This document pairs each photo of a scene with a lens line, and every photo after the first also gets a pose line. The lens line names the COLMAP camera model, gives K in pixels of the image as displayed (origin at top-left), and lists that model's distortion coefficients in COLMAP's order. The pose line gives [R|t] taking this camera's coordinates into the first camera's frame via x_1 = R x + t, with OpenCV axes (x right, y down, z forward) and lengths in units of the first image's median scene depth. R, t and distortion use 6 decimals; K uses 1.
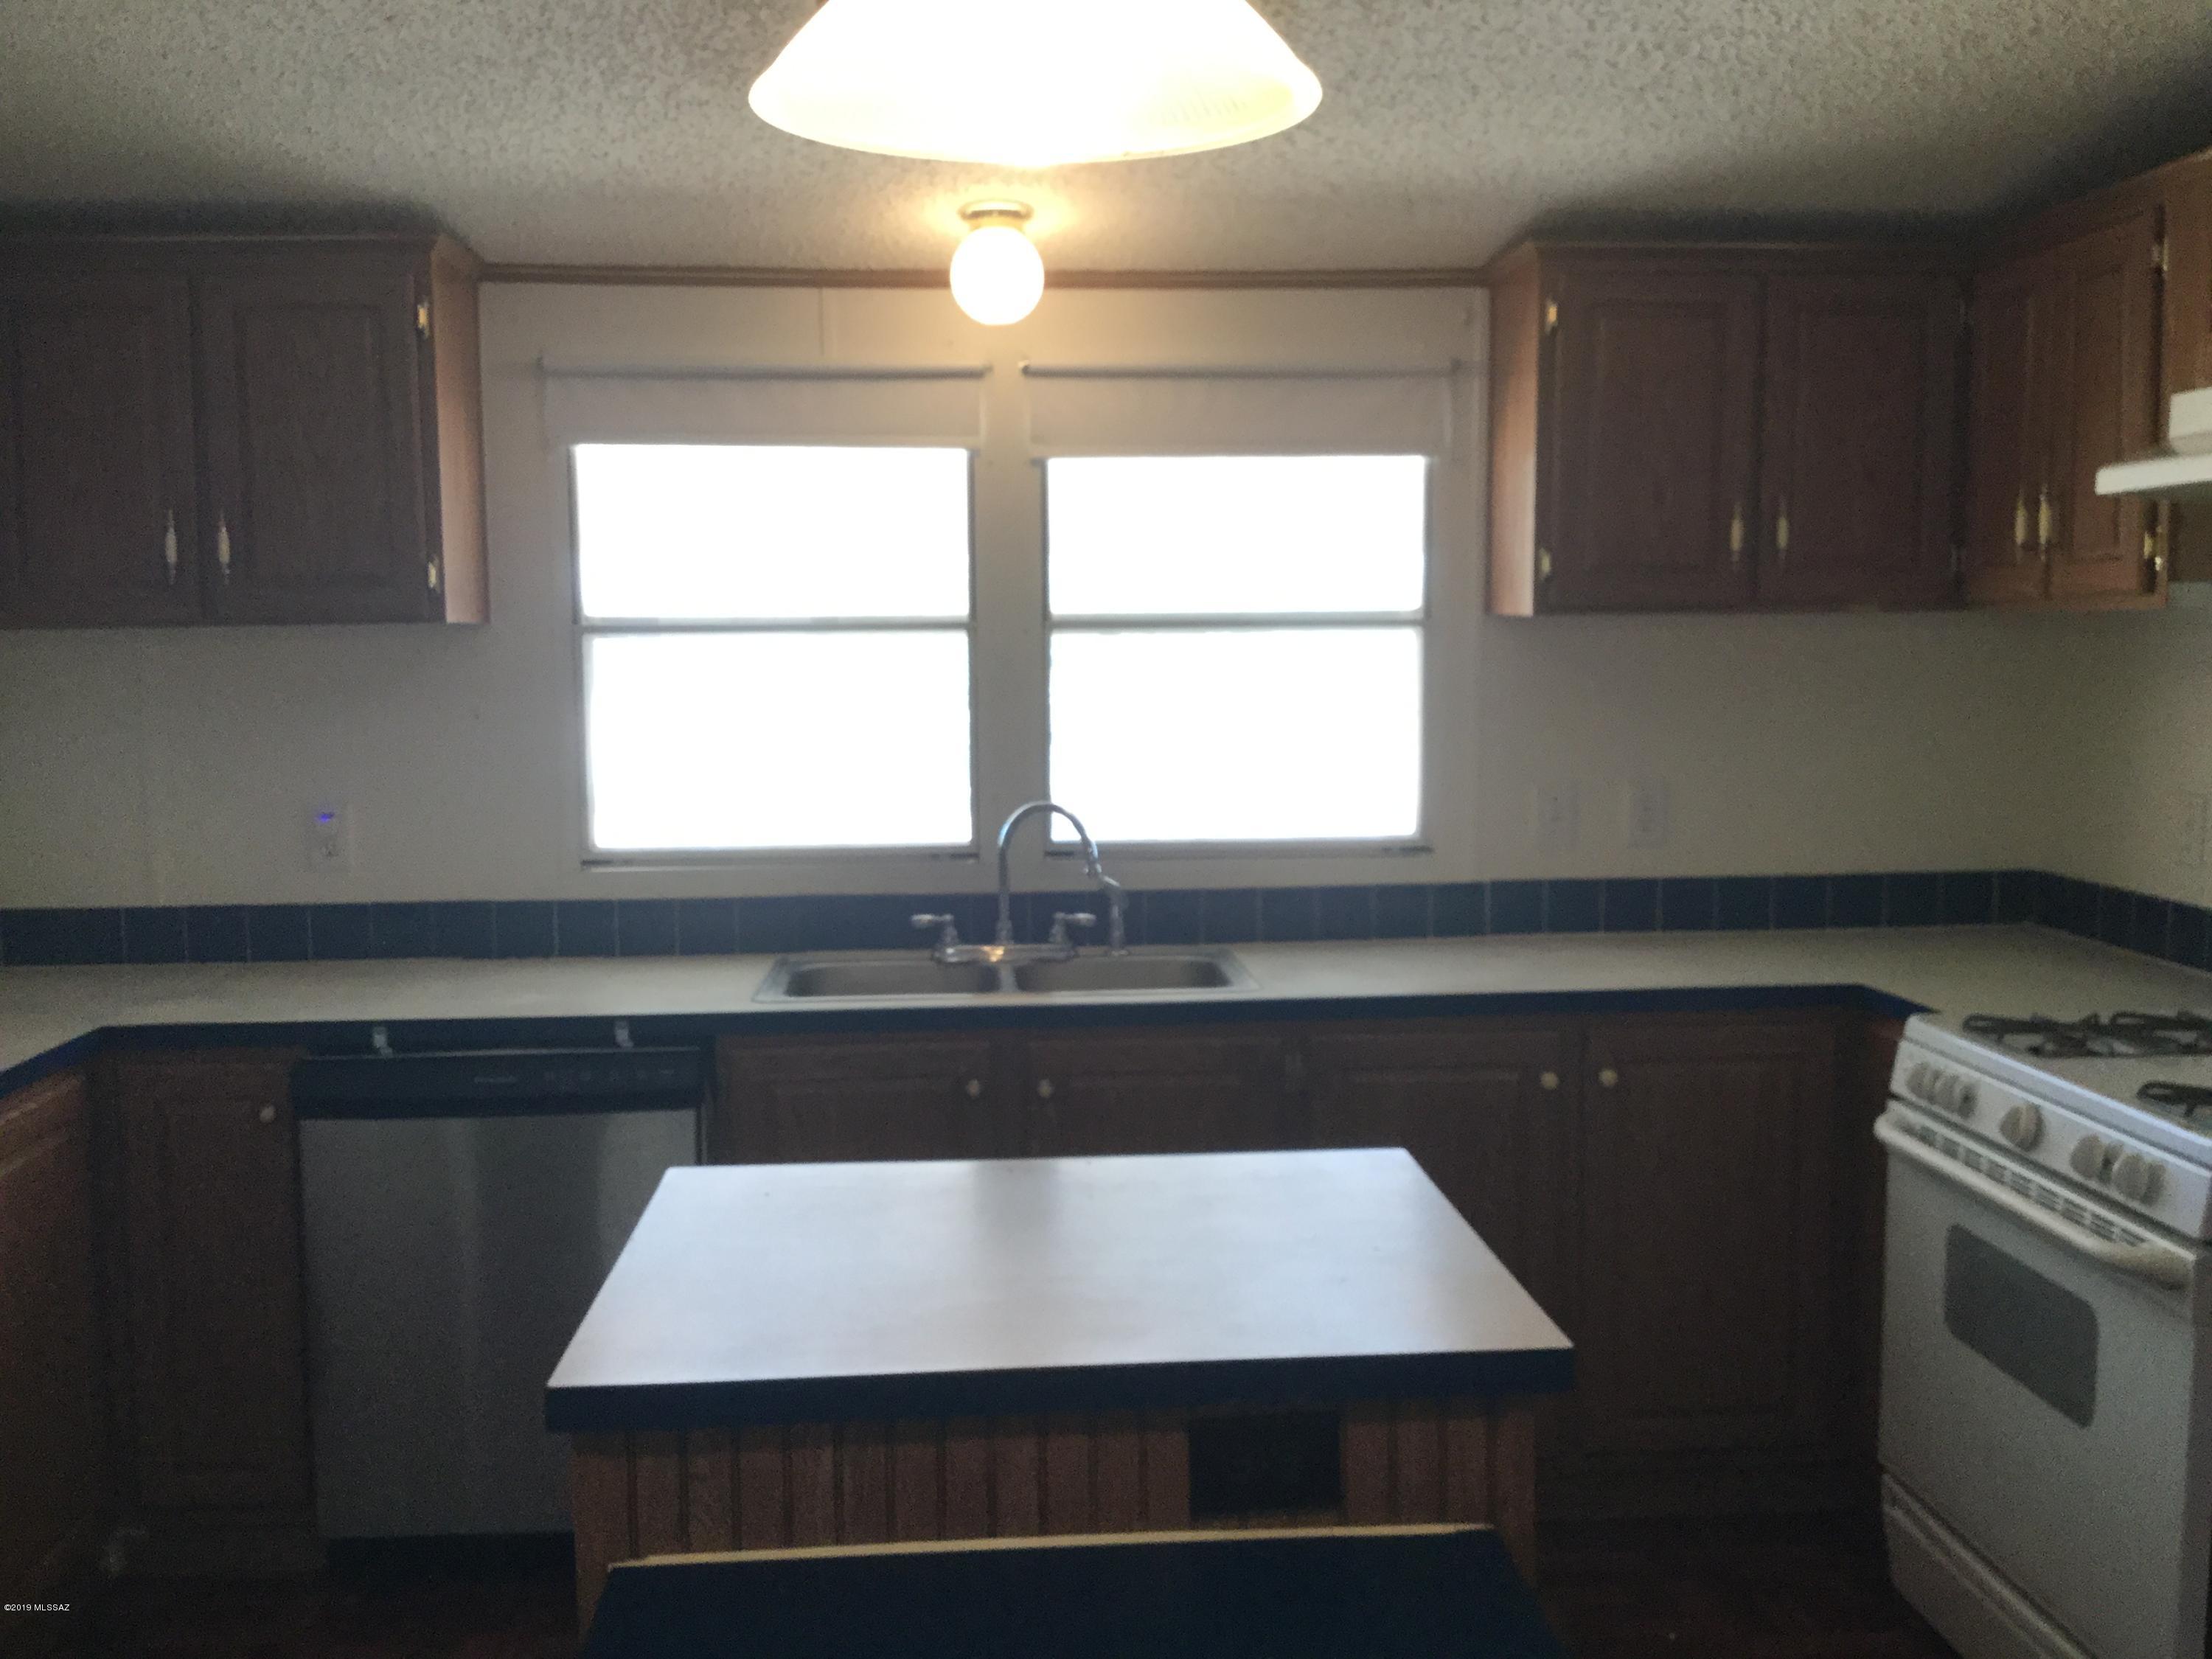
lens RADIAL K [[2019.4, 0, 1115.2], [0, 2019.4, 814.6], [0, 0, 1]] dist [0.007482, 0.000000]
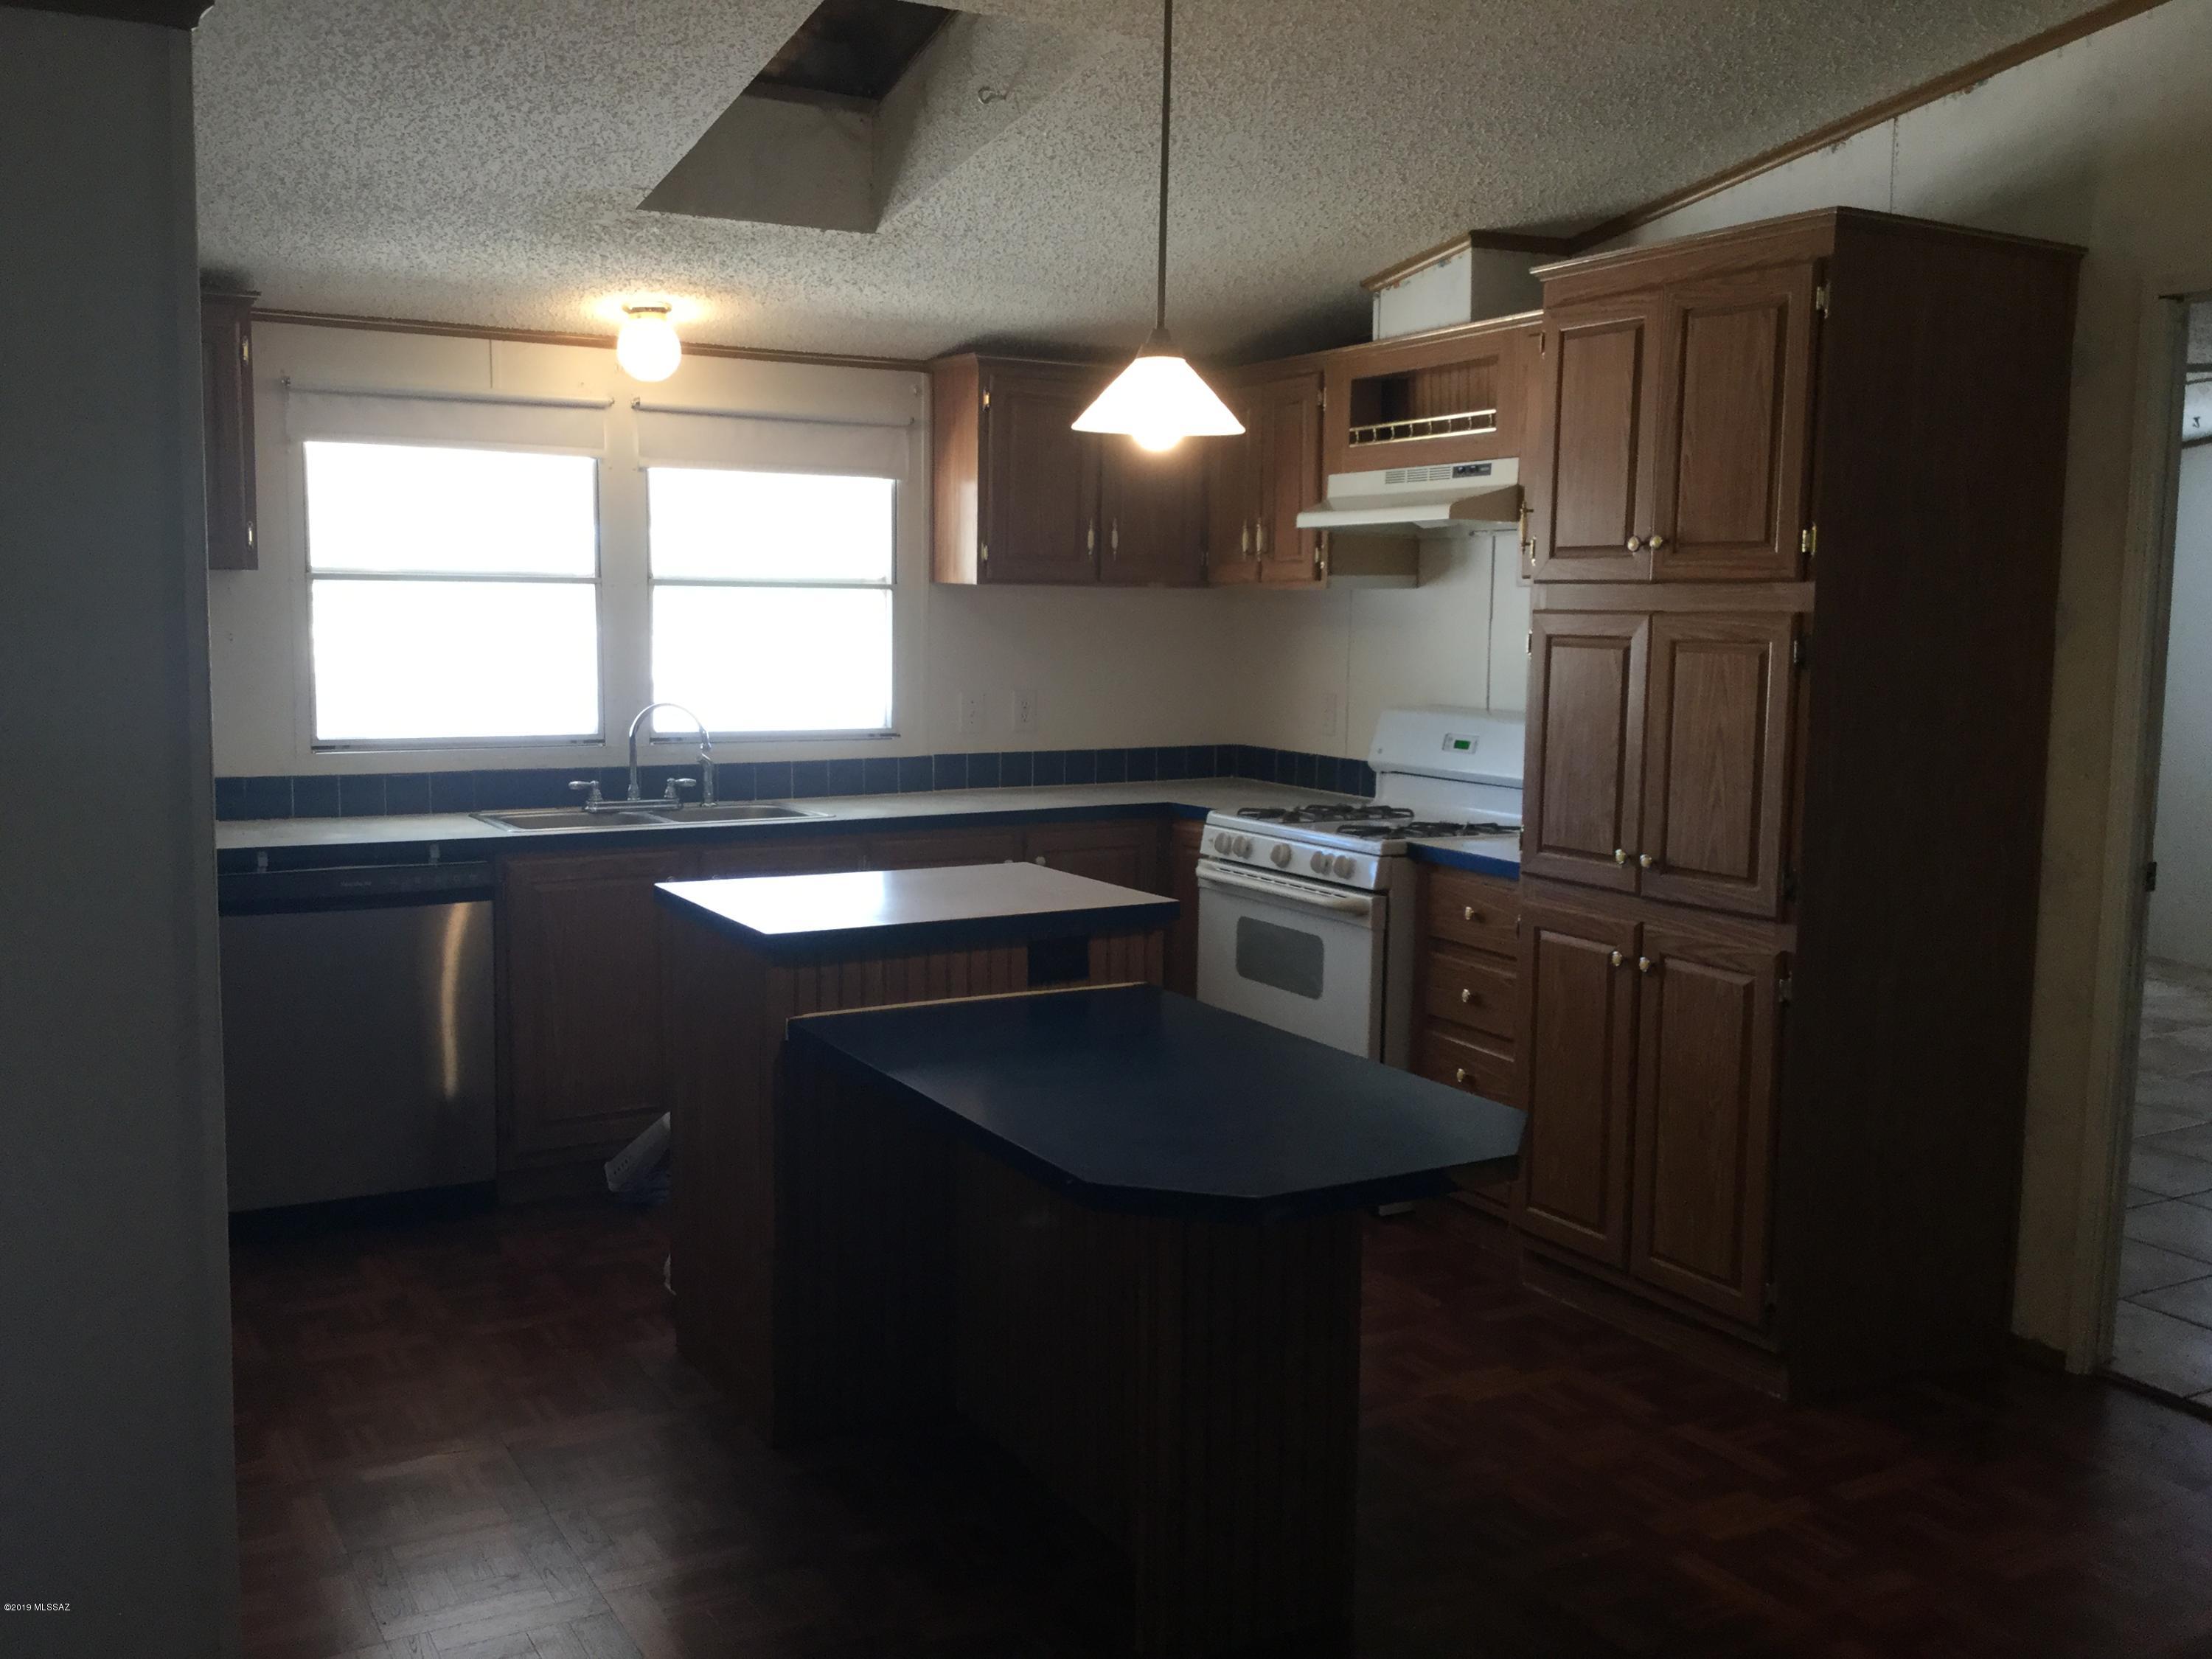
lens RADIAL K [[2019.4, 0, 1108.5], [0, 2019.4, 847.8], [0, 0, 1]] dist [0.007482, 0.000000]
pose [[0.897898, -0.031945, 0.439043, -0.413447], [0.018987, 0.999246, 0.033876, 0.059033], [-0.439794, -0.022081, 0.897827, -0.499818]]
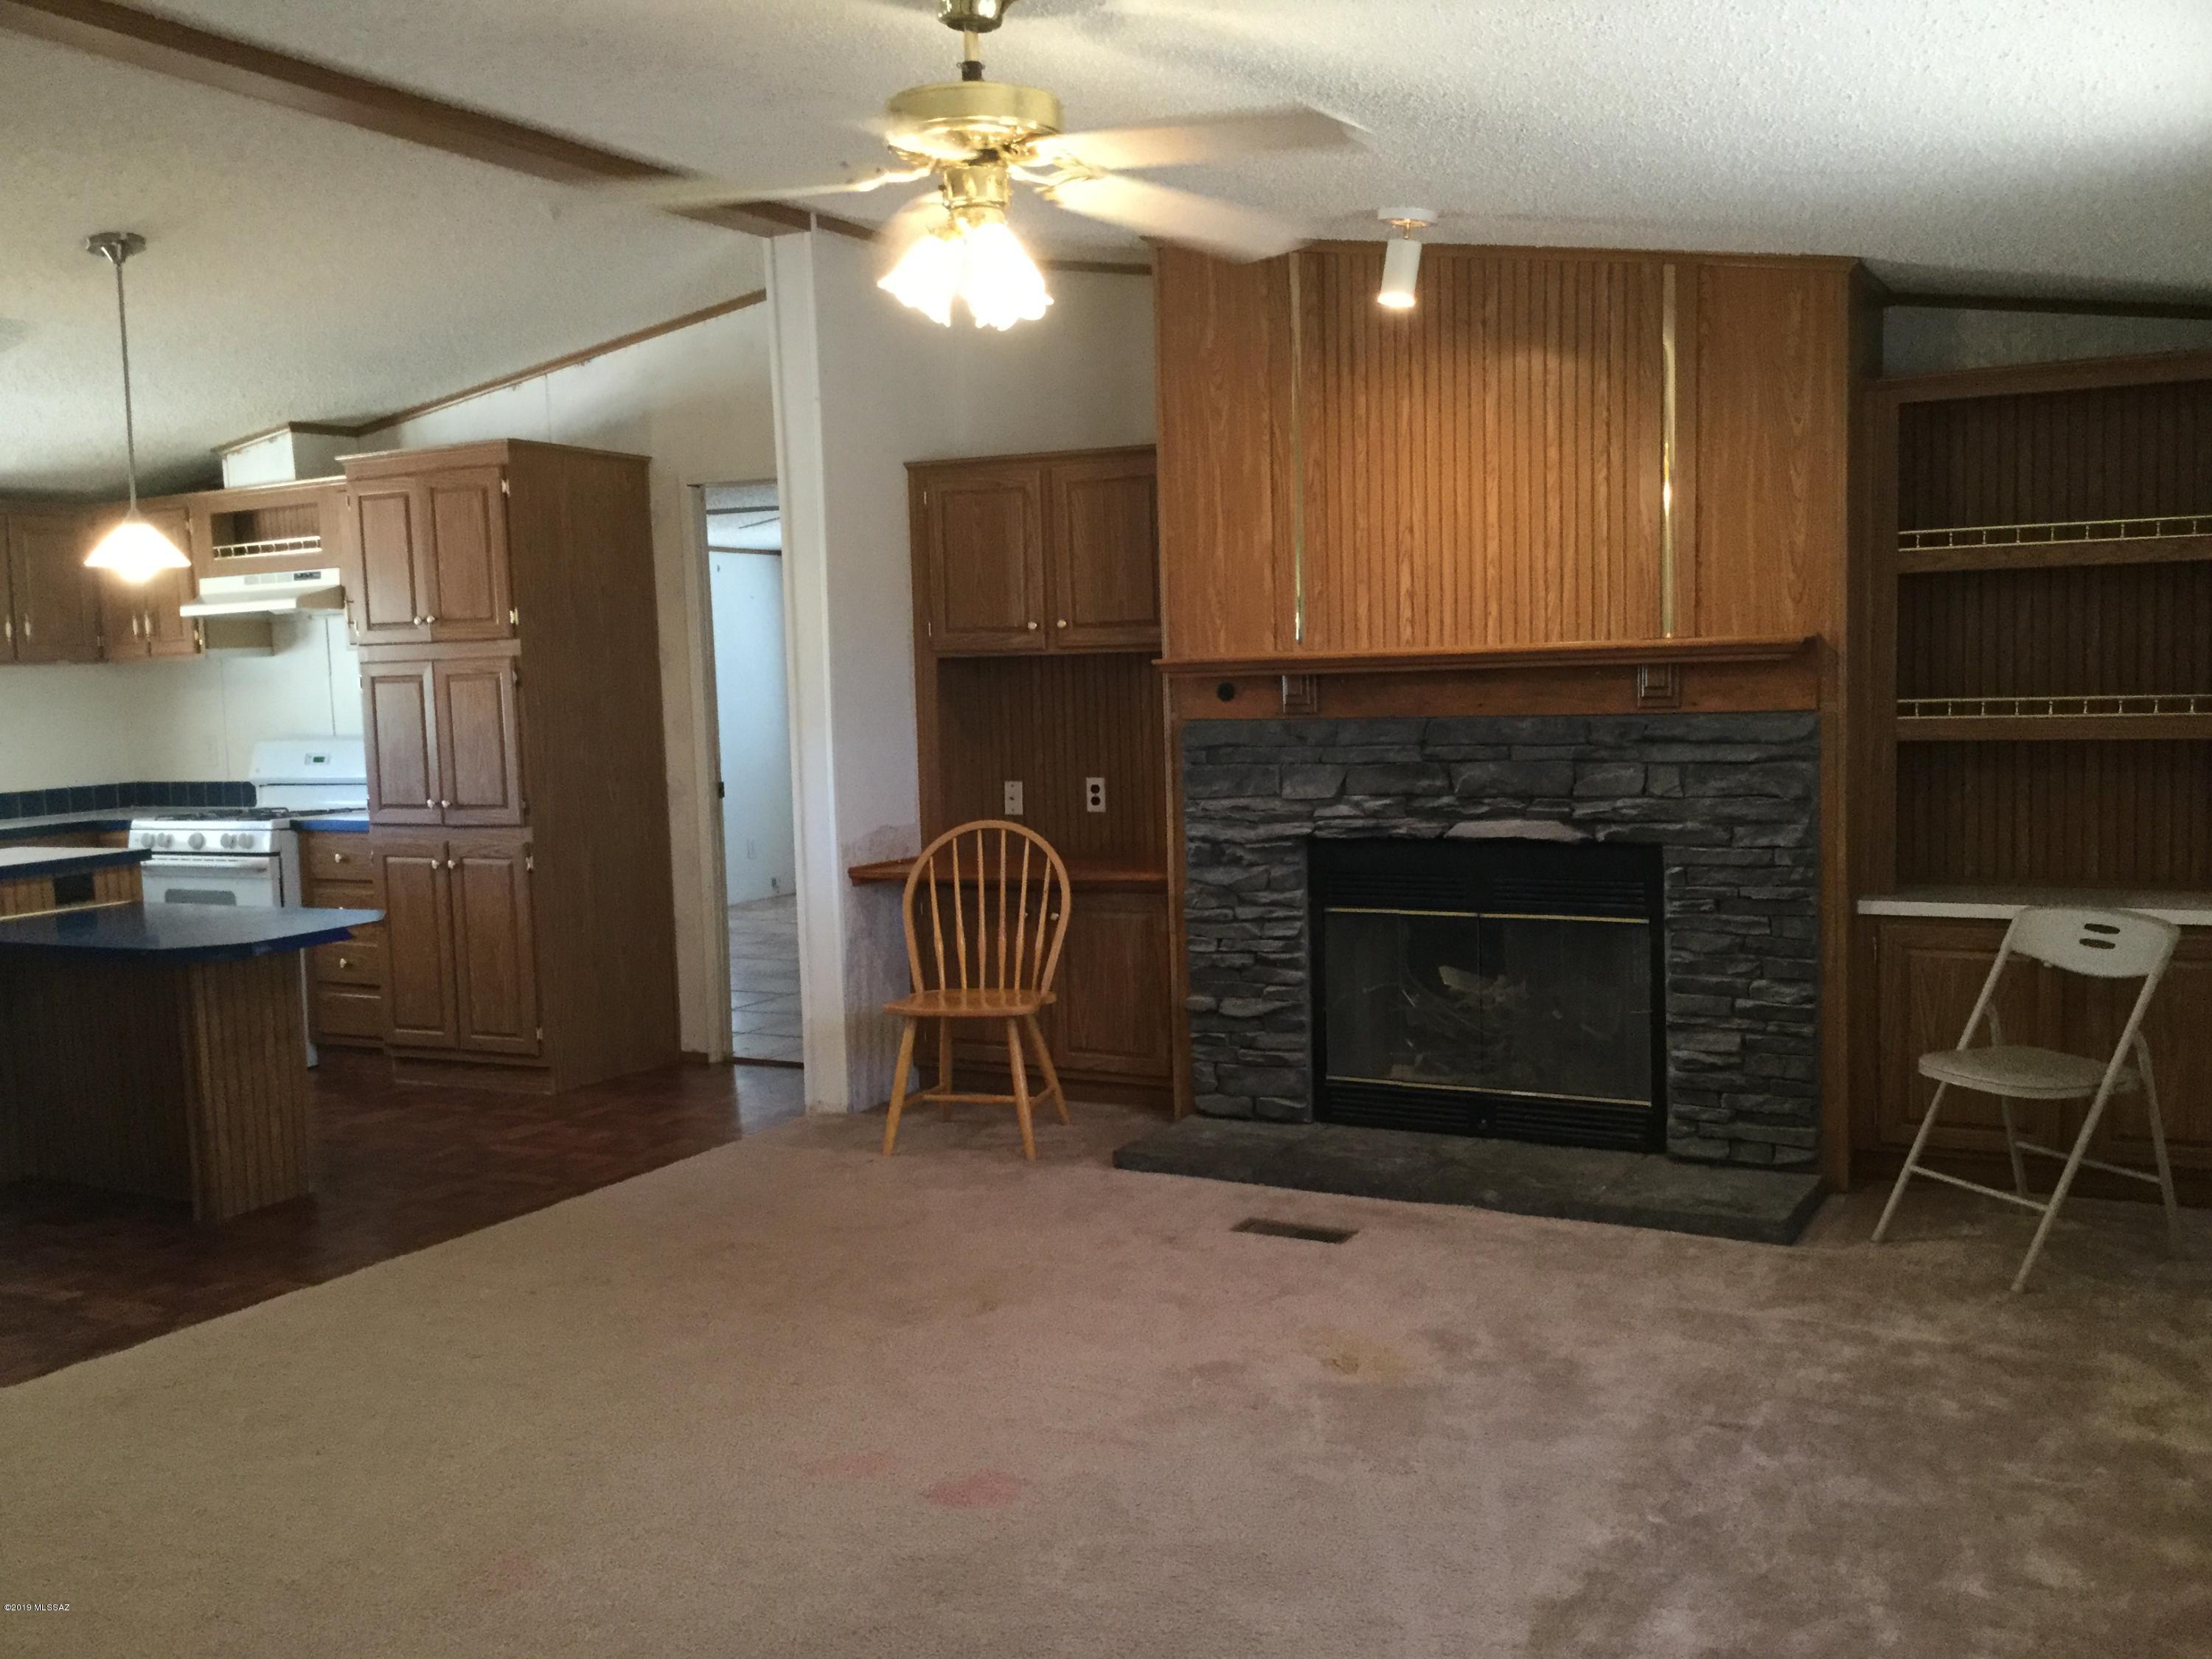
lens RADIAL K [[2019.4, 0, 1137.0], [0, 2019.4, 853.7], [0, 0, 1]] dist [0.007482, 0.000000]
pose [[0.514440, -0.087153, 0.853086, -0.972169], [0.107695, 0.993512, 0.036555, 0.159356], [-0.850737, 0.073068, 0.520488, -1.197077]]
